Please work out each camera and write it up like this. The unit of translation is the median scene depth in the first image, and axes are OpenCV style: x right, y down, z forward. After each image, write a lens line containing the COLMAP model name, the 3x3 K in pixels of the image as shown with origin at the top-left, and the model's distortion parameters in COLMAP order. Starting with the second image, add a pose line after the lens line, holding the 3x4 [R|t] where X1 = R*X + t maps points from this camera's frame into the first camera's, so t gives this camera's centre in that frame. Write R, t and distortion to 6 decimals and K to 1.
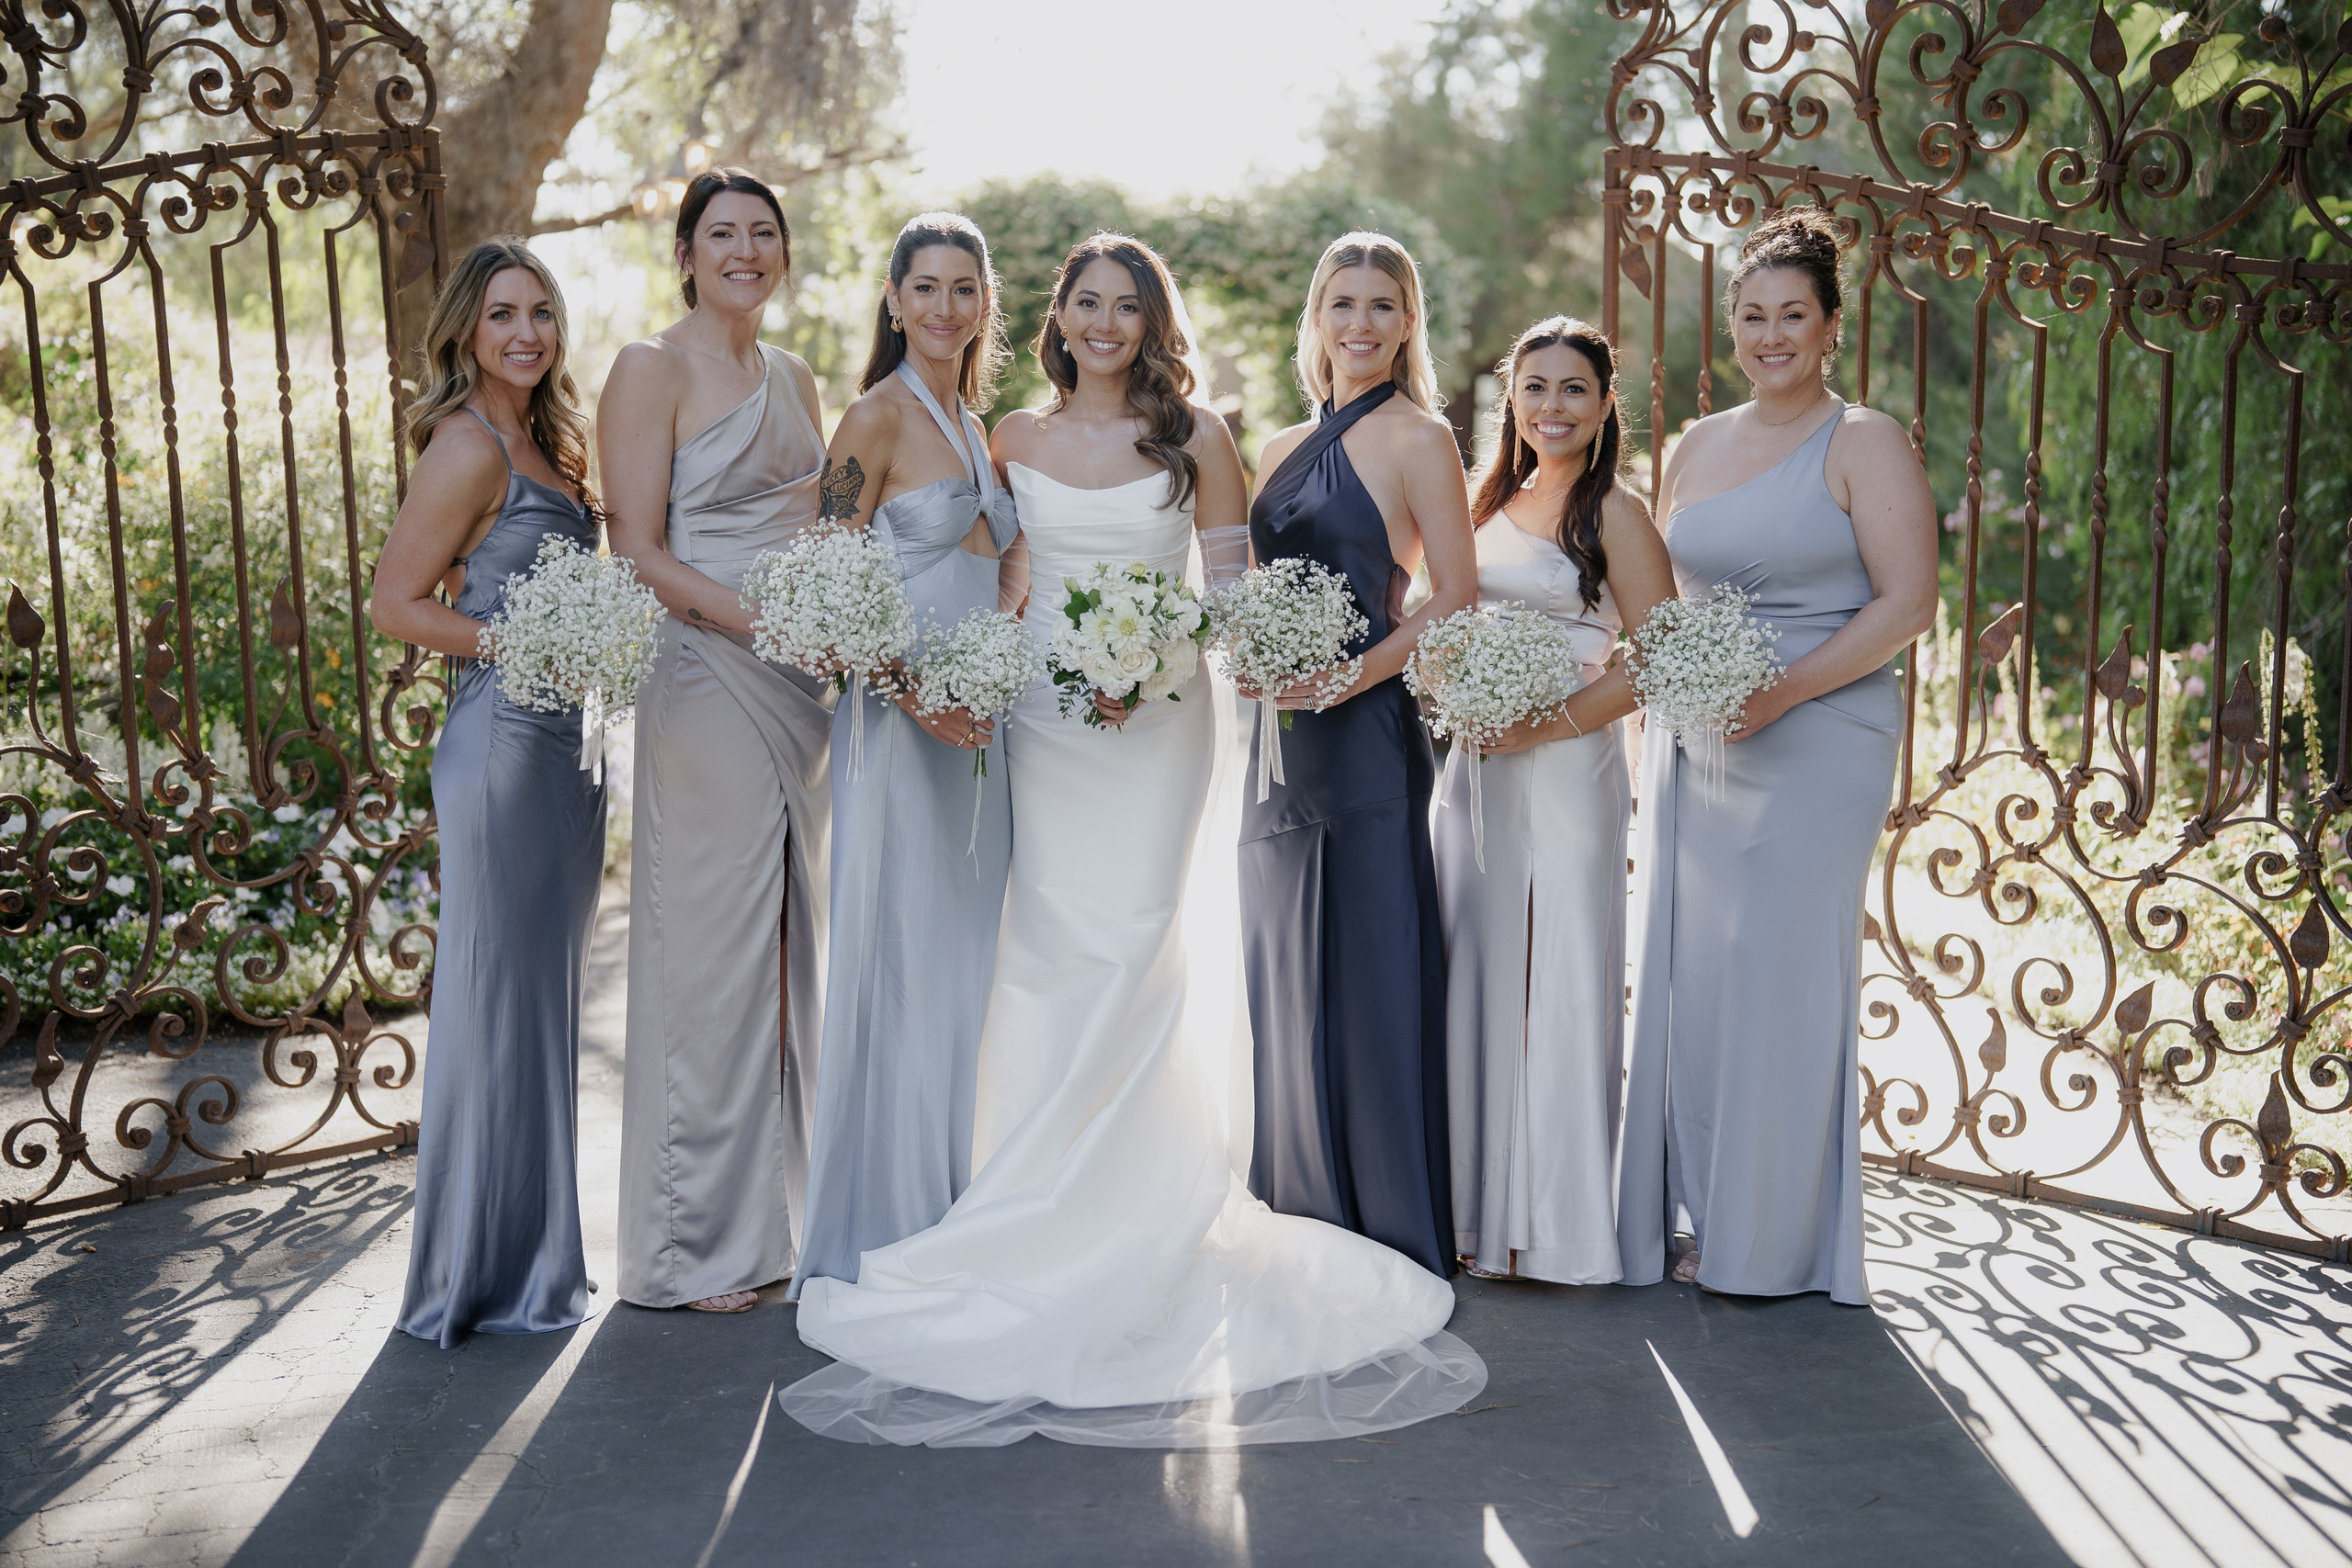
lens RADIAL K [[3141.4, 0, 1240.8], [0, 3141.4, 776.8], [0, 0, 1]] dist [0.009707, 0.048774]
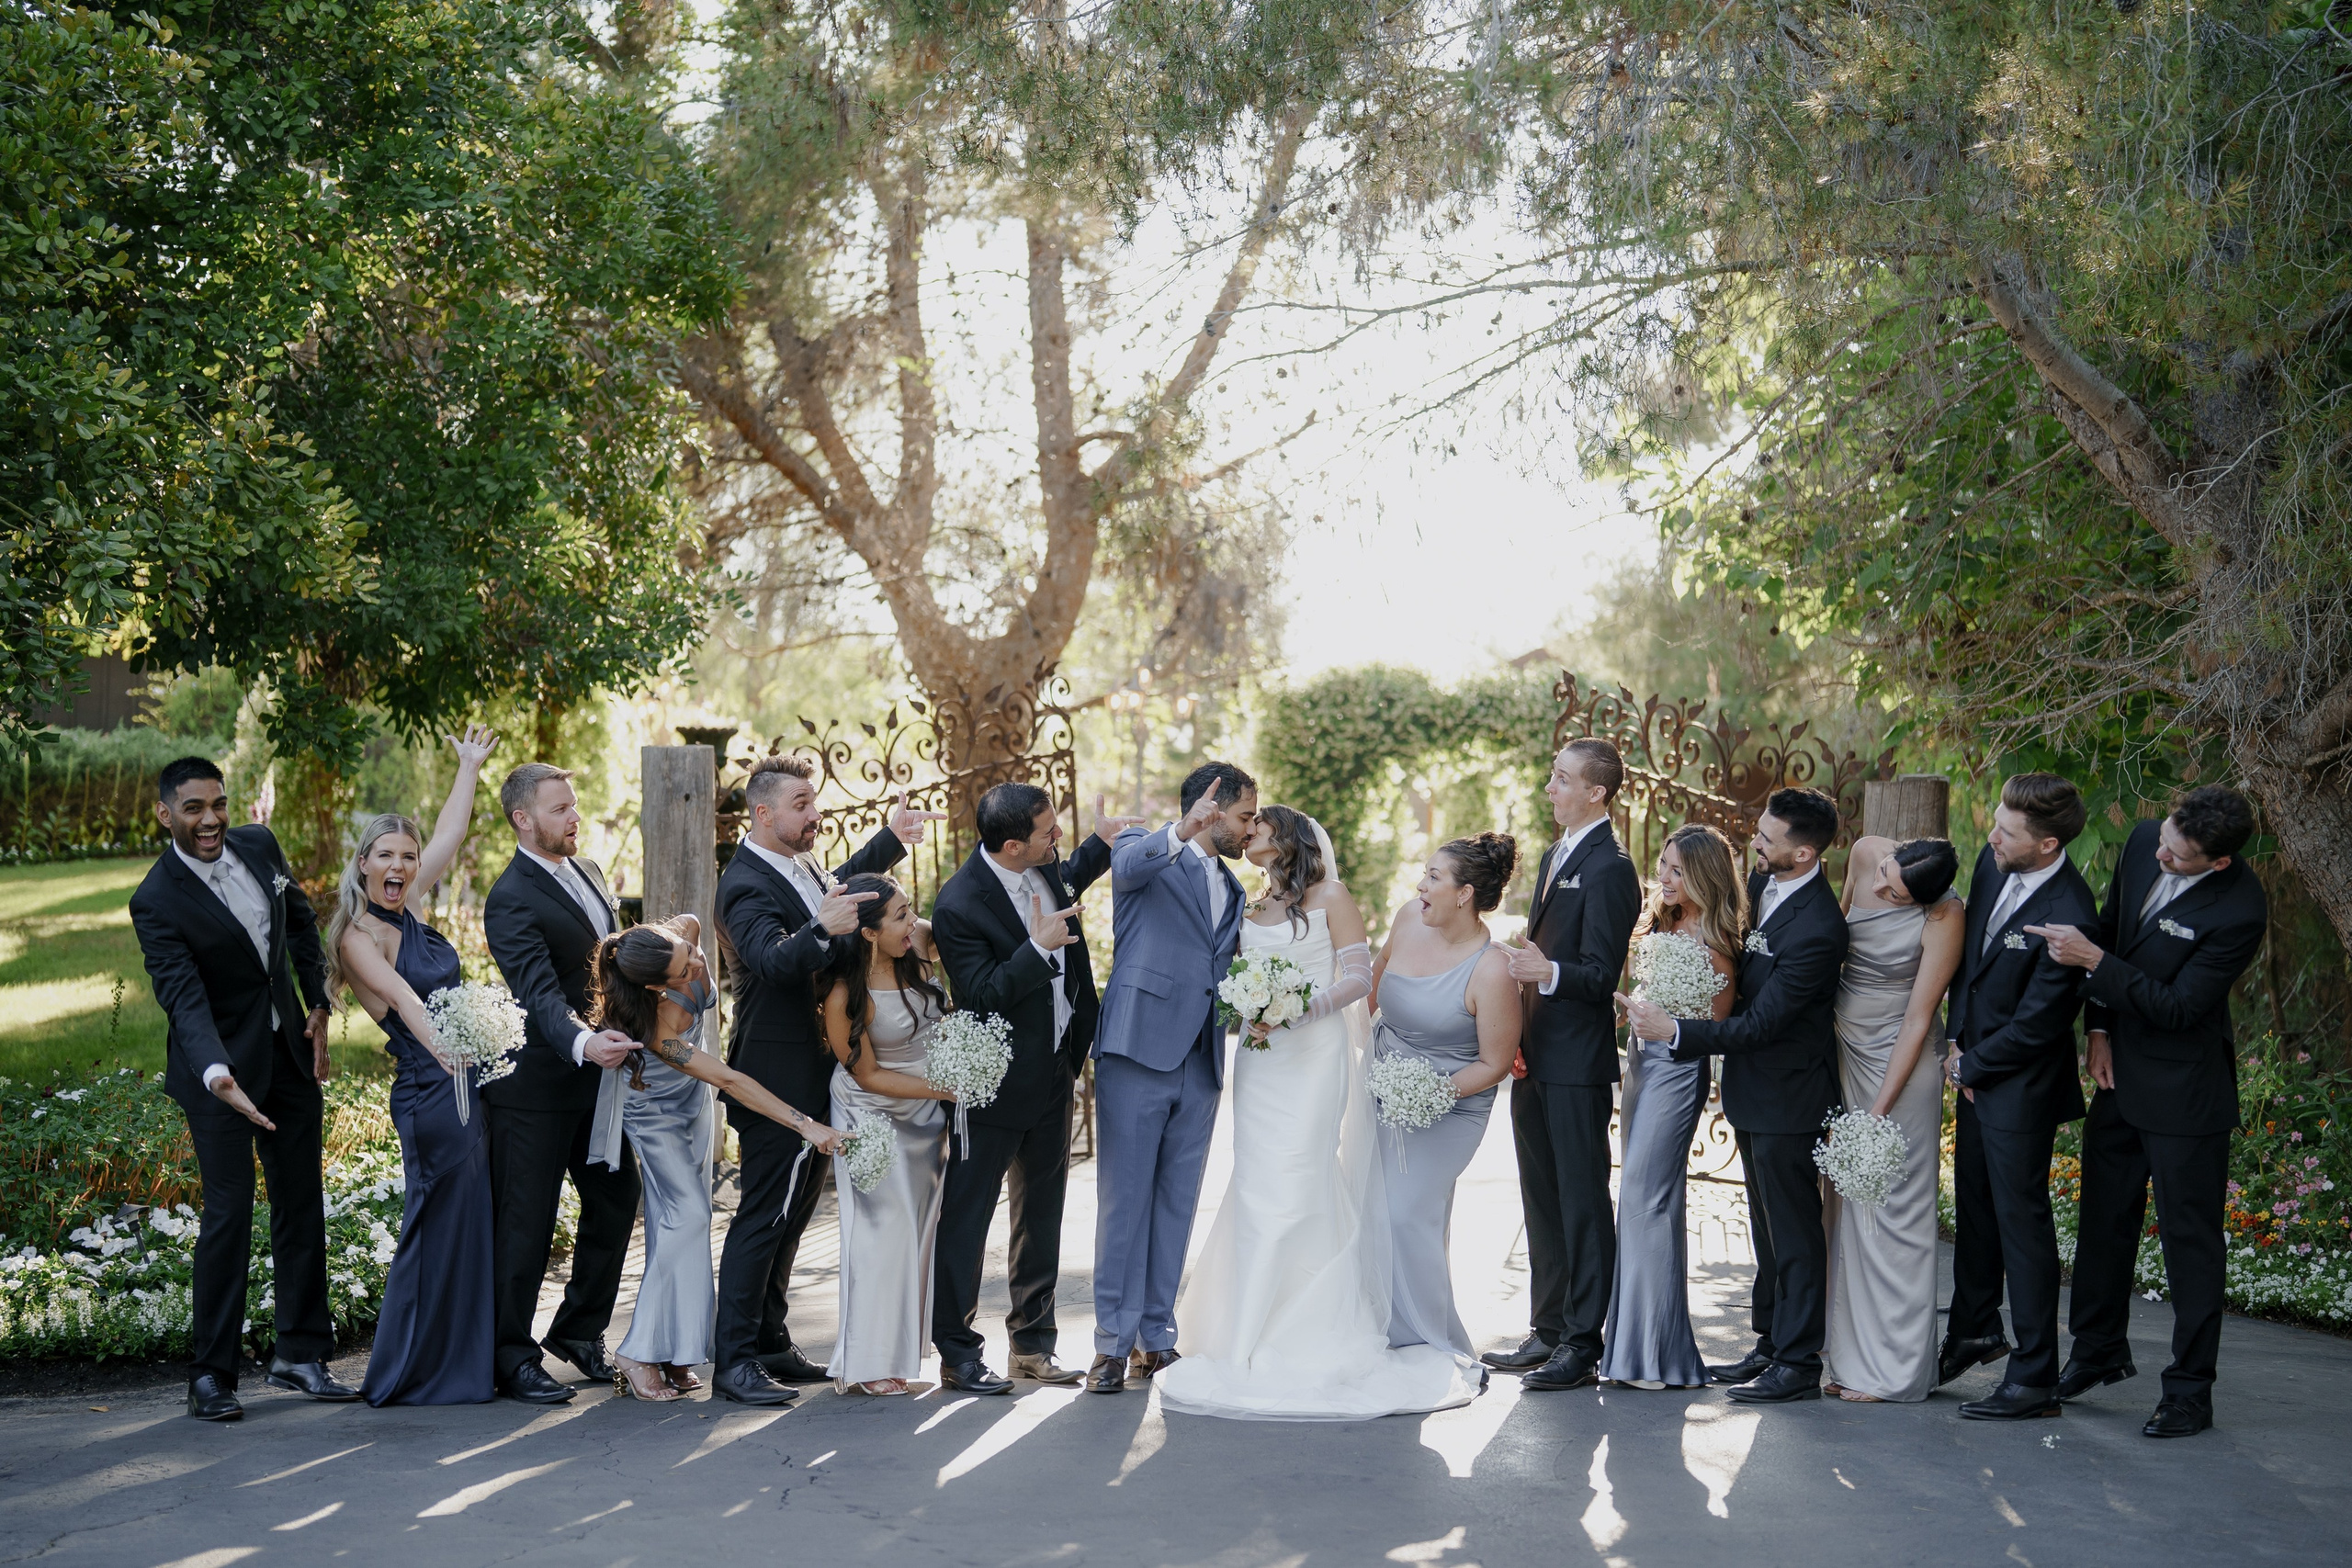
lens RADIAL K [[3182.6, 0, 1220.0], [0, 3182.6, 821.0], [0, 0, 1]] dist [-0.160065, 1.019731]
pose [[0.991844, 0.001010, -0.127453, 0.189615], [-0.014321, 0.994519, -0.103567, 0.115511], [0.126650, 0.104548, 0.986423, -1.545454]]
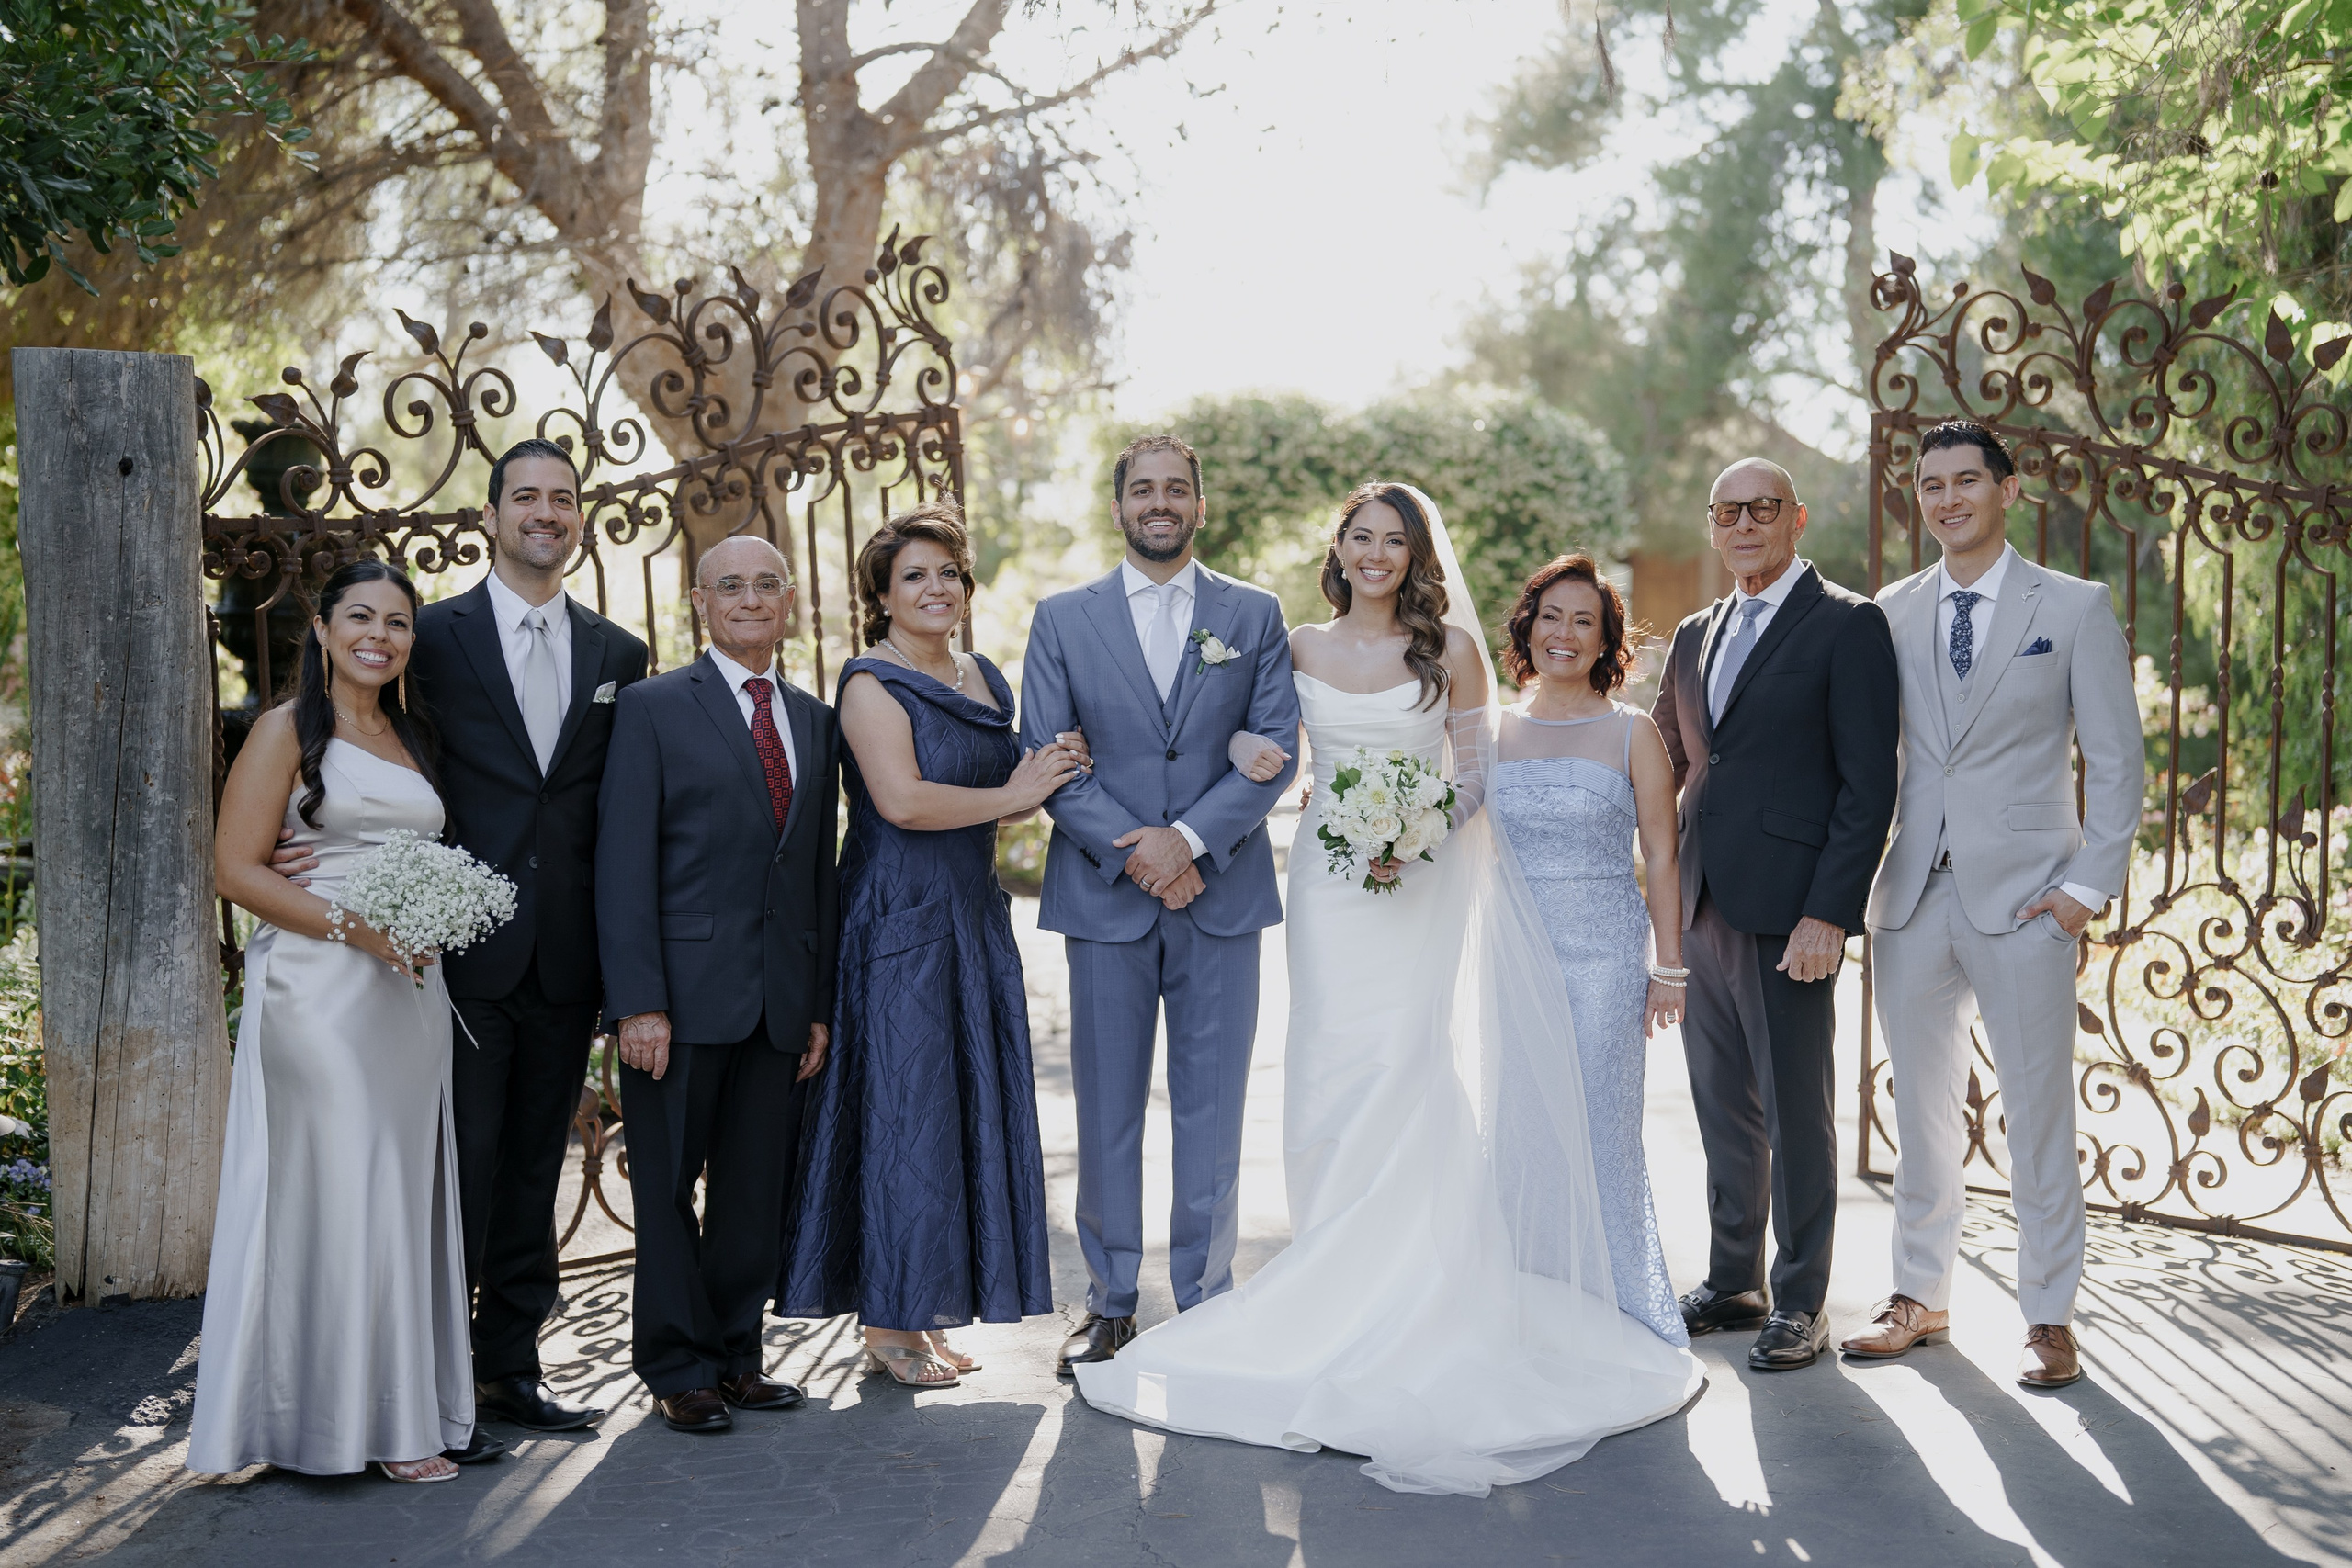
lens RADIAL K [[3182.6, 0, 1220.0], [0, 3182.6, 821.0], [0, 0, 1]] dist [-0.160065, 1.019731]
pose [[0.999288, -0.004824, -0.037413, -0.107140], [0.003102, 0.998938, -0.045970, 0.024066], [0.037596, 0.045822, 0.998242, -0.295713]]
